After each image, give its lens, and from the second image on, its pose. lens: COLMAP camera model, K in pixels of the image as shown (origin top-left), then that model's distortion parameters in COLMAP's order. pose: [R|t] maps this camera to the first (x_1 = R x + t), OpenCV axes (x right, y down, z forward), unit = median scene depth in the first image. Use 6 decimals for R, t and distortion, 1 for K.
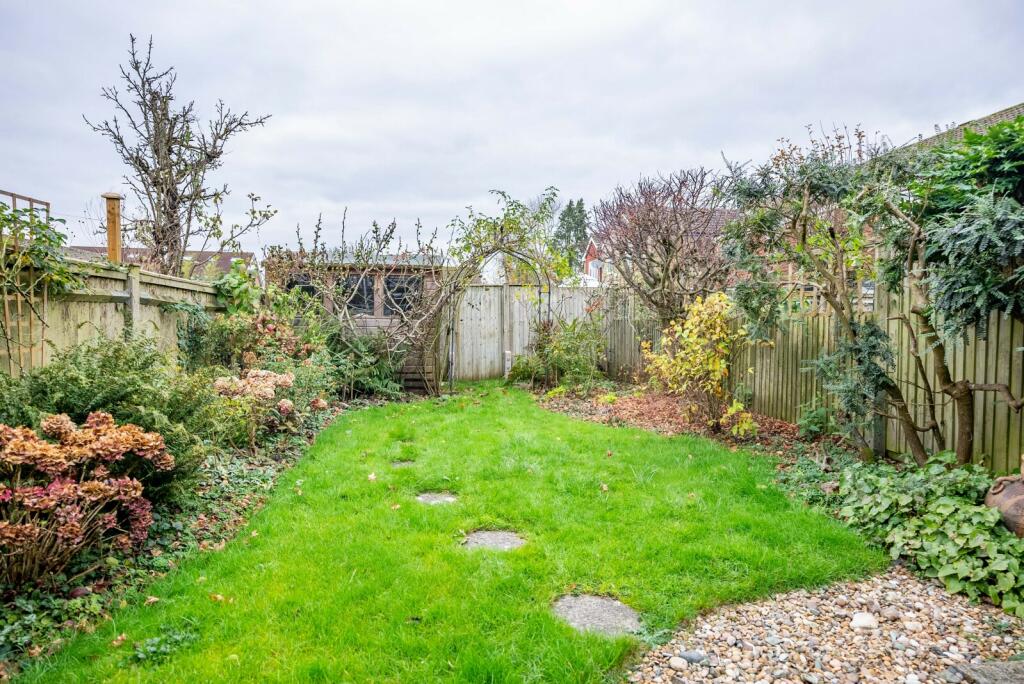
lens RADIAL K [[591.1, 0, 512.0], [0, 591.1, 342.0], [0, 0, 1]] dist [0.000010, -0.002496]
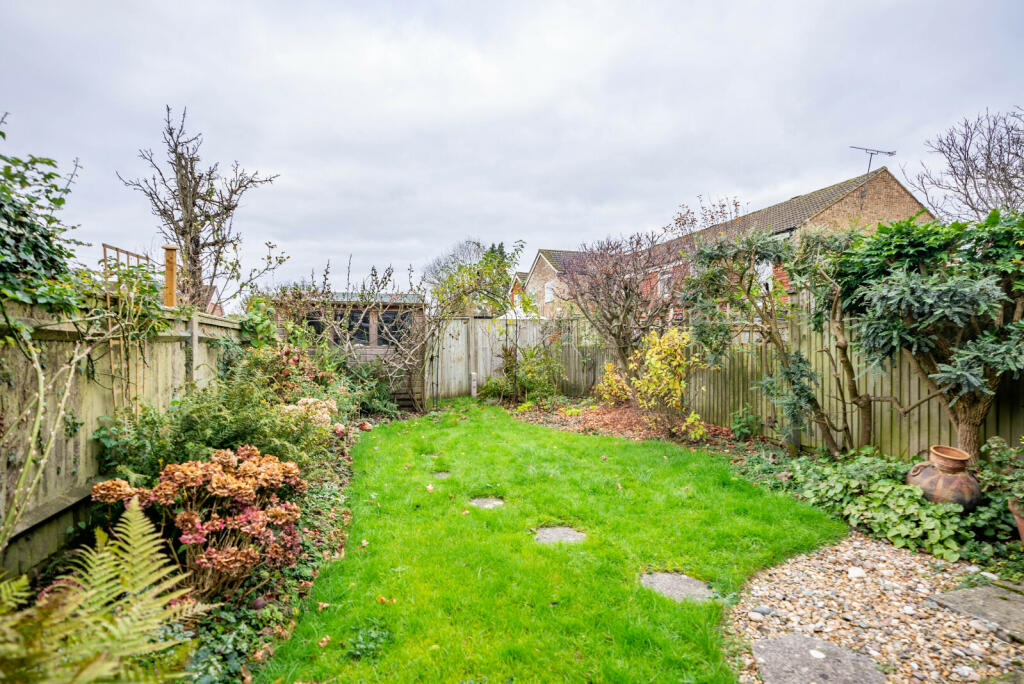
lens RADIAL K [[495.4, 0, 512.0], [0, 495.4, 342.0], [0, 0, 1]] dist [-0.034667, 0.001884]
pose [[0.988972, -0.009482, 0.147797, -0.215474], [0.014853, 0.999267, -0.035278, -0.028014], [-0.147354, 0.037084, 0.988388, -0.022390]]
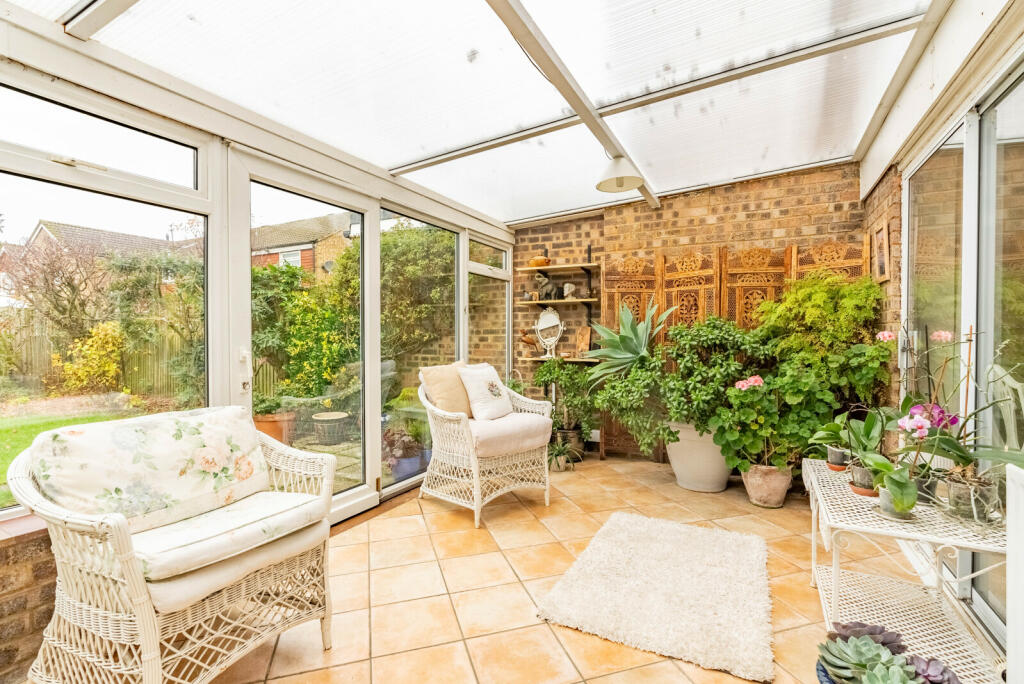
lens RADIAL K [[470.6, 0, 512.0], [0, 470.6, 342.0], [0, 0, 1]] dist [-0.001784, 0.000458]
pose [[0.577691, -0.020045, 0.816009, -0.078436], [0.034273, 0.999412, 0.000287, 0.010779], [-0.815536, 0.027801, 0.578039, -0.785500]]
